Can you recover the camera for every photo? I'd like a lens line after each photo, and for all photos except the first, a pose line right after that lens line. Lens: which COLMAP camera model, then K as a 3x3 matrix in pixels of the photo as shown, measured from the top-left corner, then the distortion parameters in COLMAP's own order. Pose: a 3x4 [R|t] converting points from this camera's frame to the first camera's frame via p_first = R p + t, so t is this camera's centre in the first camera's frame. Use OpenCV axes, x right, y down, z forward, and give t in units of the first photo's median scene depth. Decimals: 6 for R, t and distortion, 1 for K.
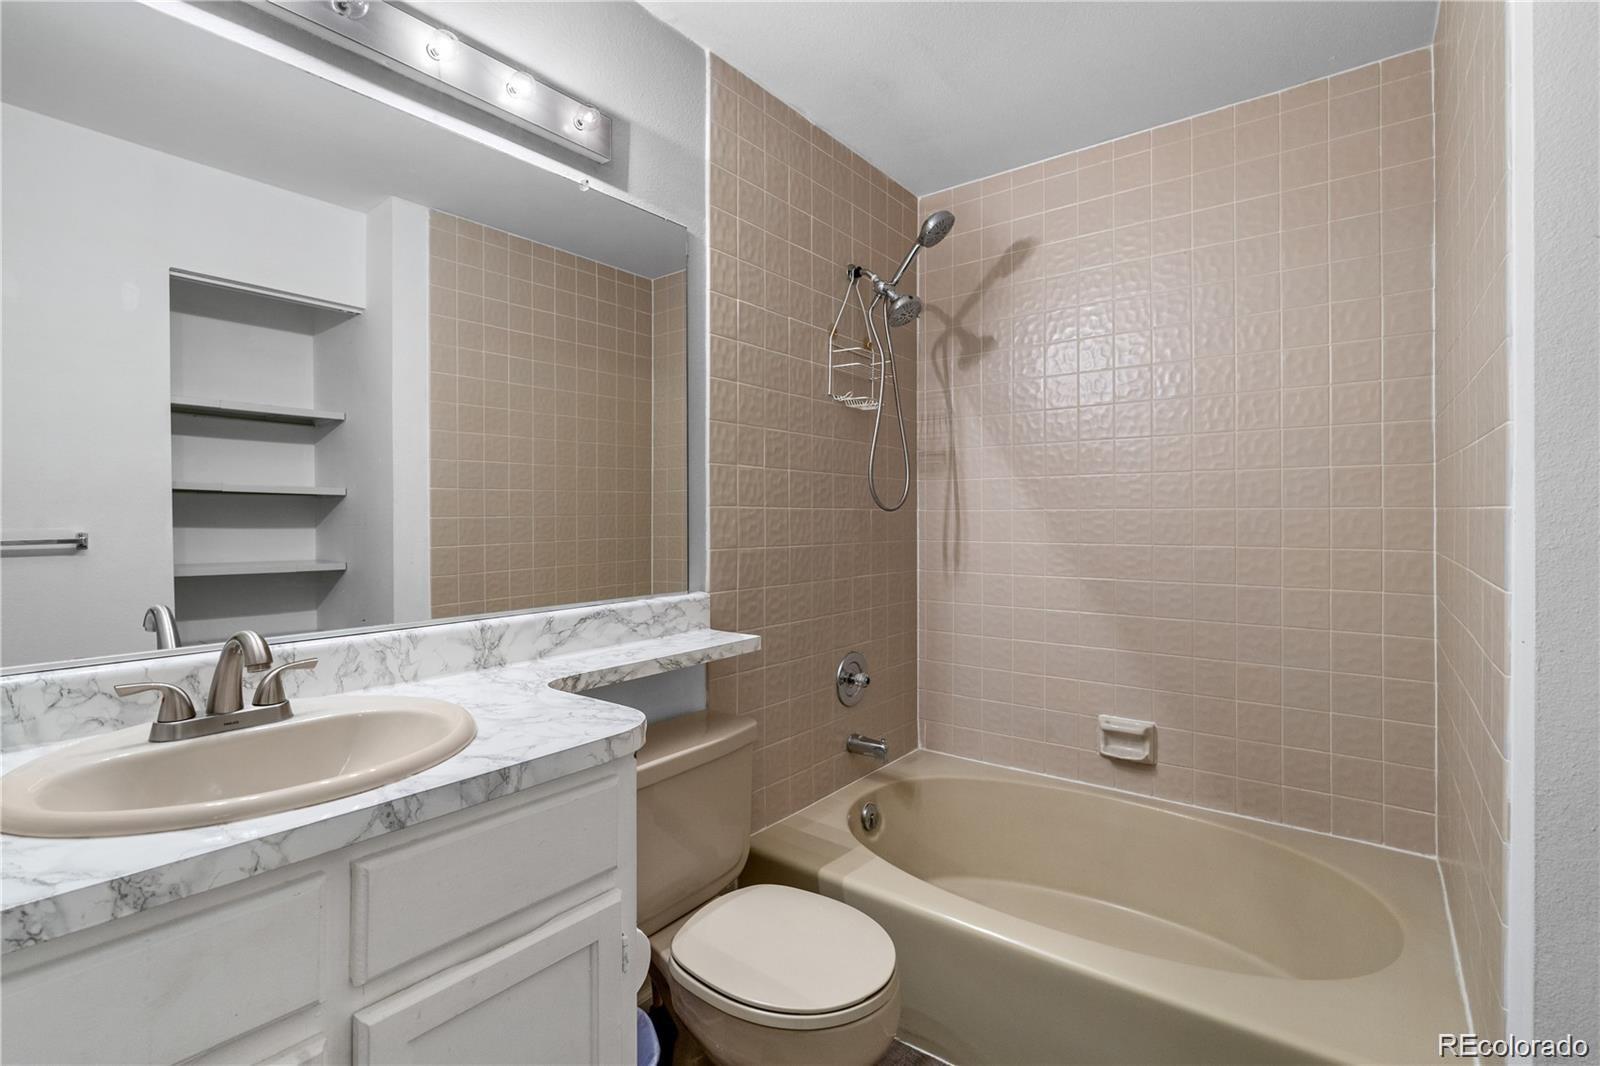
lens RADIAL K [[724.9, 0, 798.9], [0, 724.9, 510.0], [0, 0, 1]] dist [-0.013001, 0.005755]
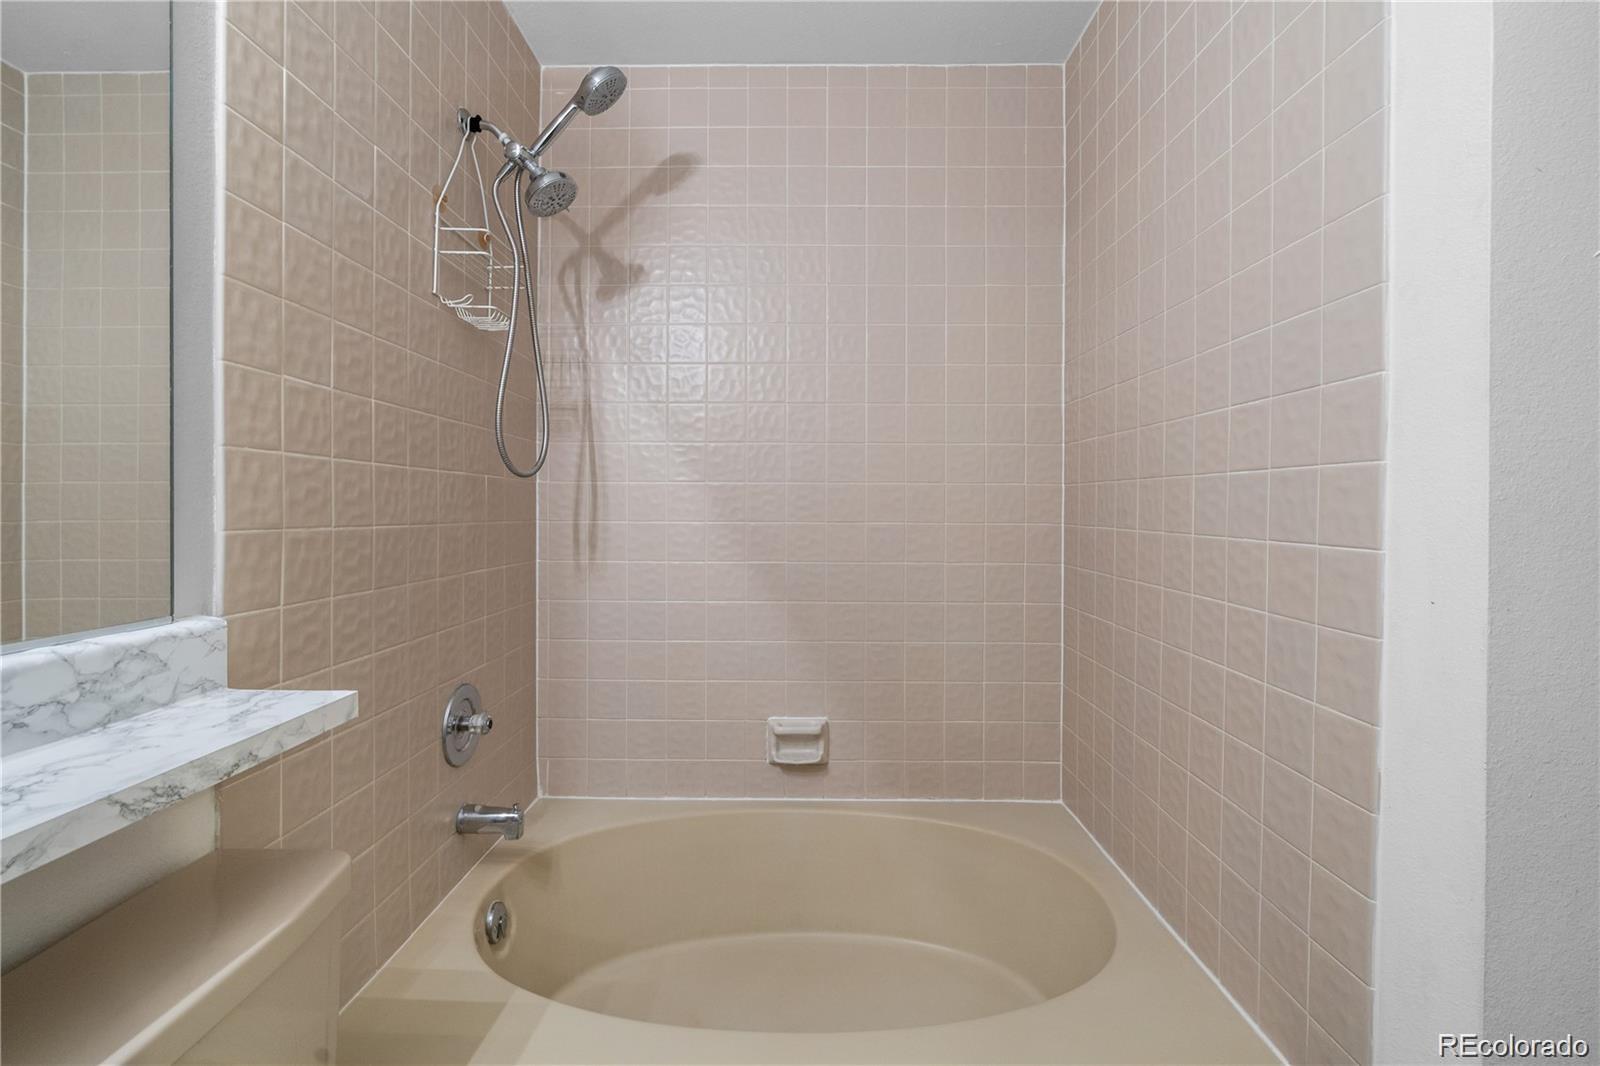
lens RADIAL K [[724.9, 0, 798.9], [0, 724.9, 510.0], [0, 0, 1]] dist [-0.013001, 0.005755]
pose [[0.802045, 0.004146, 0.597250, -0.083128], [-0.011595, 0.999896, 0.008629, 0.025231], [-0.597151, -0.013846, 0.802009, 0.291829]]
